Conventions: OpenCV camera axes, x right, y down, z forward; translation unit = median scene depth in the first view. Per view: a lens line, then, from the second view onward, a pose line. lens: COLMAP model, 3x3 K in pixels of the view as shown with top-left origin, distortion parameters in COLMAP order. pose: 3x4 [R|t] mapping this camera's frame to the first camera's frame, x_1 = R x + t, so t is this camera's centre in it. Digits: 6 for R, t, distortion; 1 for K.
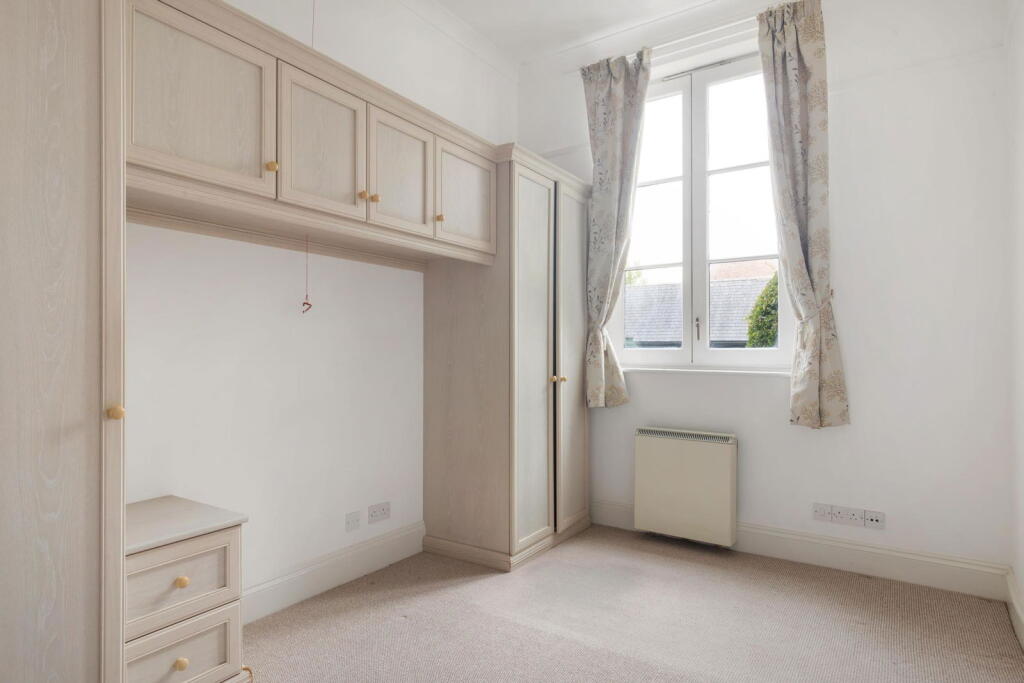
lens RADIAL K [[564.2, 0, 509.9], [0, 564.2, 347.1], [0, 0, 1]] dist [0.003085, -0.000300]
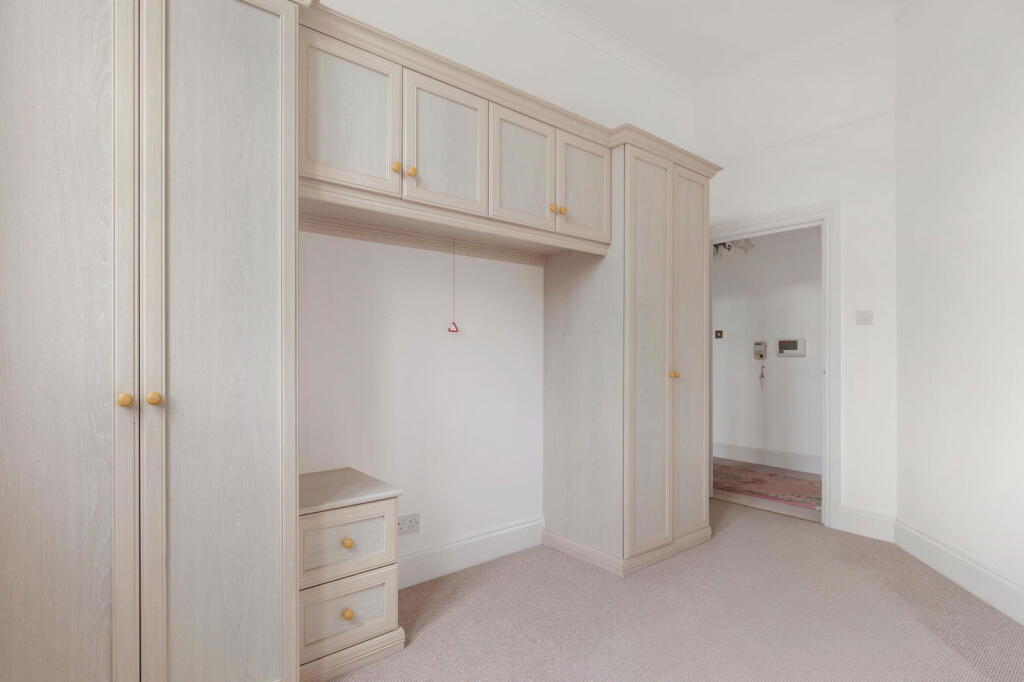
lens RADIAL K [[540.9, 0, 514.7], [0, 540.9, 344.5], [0, 0, 1]] dist [-0.001780, -0.000076]
pose [[0.967067, 0.005909, -0.254453, 0.064365], [-0.004792, 0.999976, 0.005009, 0.001794], [0.254477, -0.003624, 0.967072, 0.095328]]
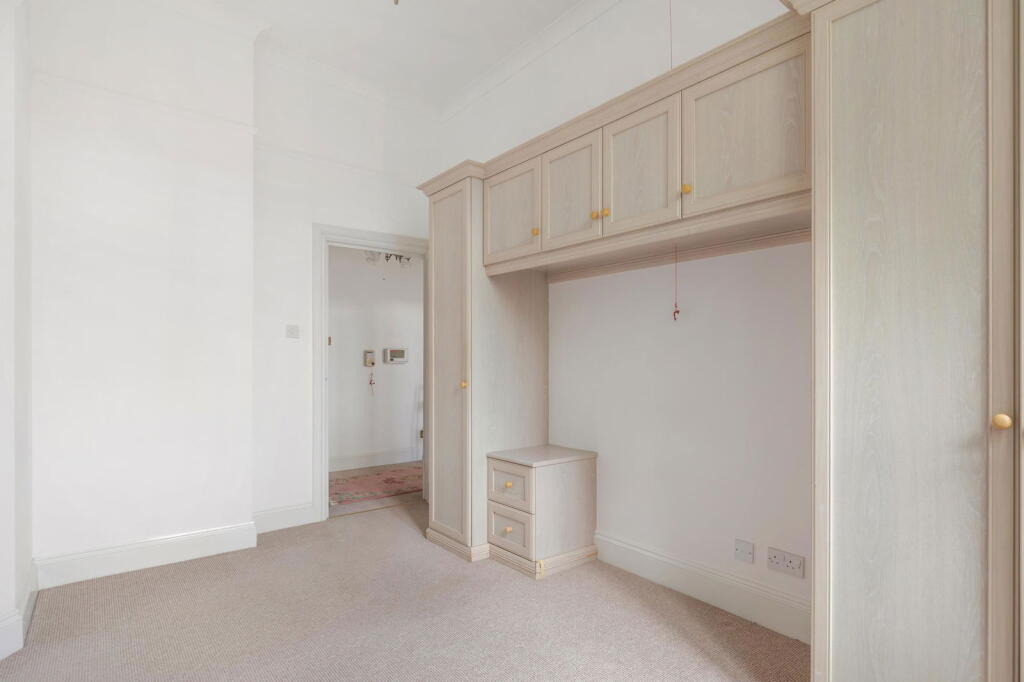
lens RADIAL K [[536.2, 0, 509.3], [0, 536.2, 358.9], [0, 0, 1]] dist [0.004890, -0.000754]
pose [[-0.303922, -0.003960, -0.952689, 0.608692], [0.009359, 0.999931, -0.007142, 0.012924], [0.952651, -0.011087, -0.303864, 0.887348]]
